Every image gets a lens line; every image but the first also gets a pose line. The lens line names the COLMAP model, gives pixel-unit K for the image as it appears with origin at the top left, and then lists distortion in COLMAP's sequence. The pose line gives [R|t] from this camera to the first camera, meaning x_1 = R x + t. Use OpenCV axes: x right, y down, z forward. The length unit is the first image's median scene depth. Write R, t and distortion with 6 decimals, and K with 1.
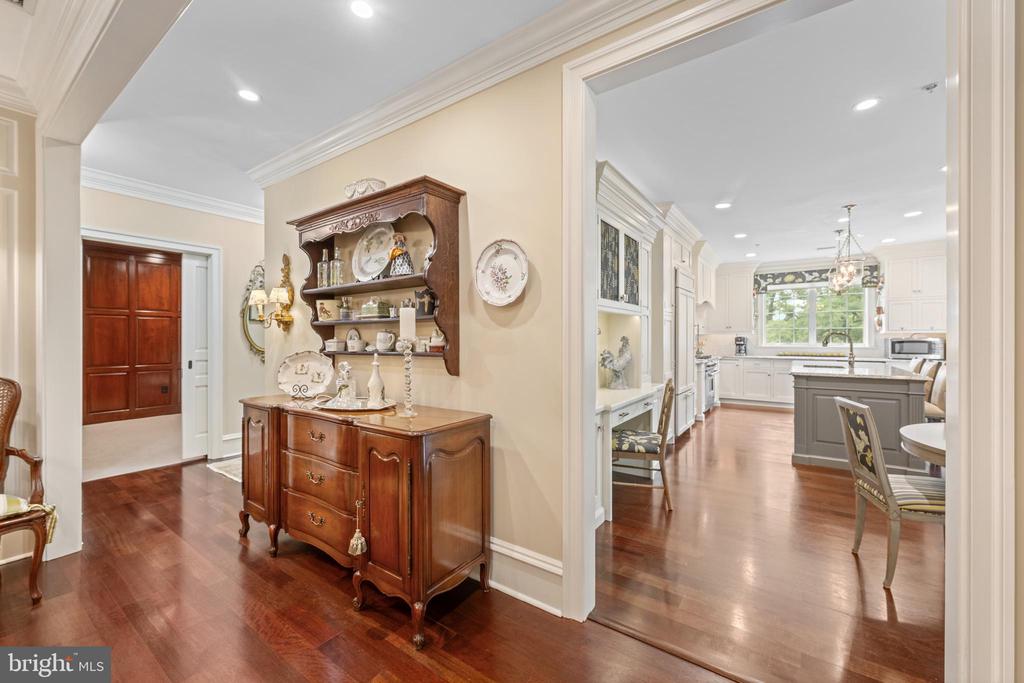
lens RADIAL K [[409.9, 0, 510.1], [0, 409.9, 336.8], [0, 0, 1]] dist [0.000503, 0.001214]
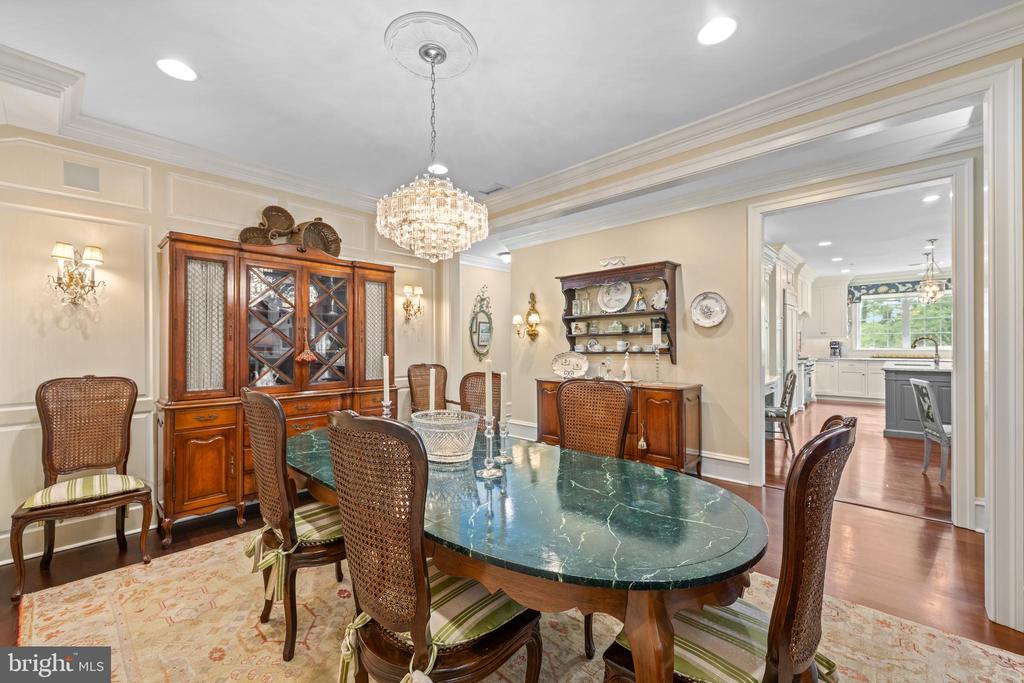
lens RADIAL K [[409.9, 0, 513.2], [0, 409.9, 343.6], [0, 0, 1]] dist [0.000503, 0.001214]
pose [[0.990058, -0.005753, -0.140539, -0.432791], [0.006234, 0.999976, 0.002980, -0.005840], [0.140518, -0.003826, 0.990071, -0.671756]]
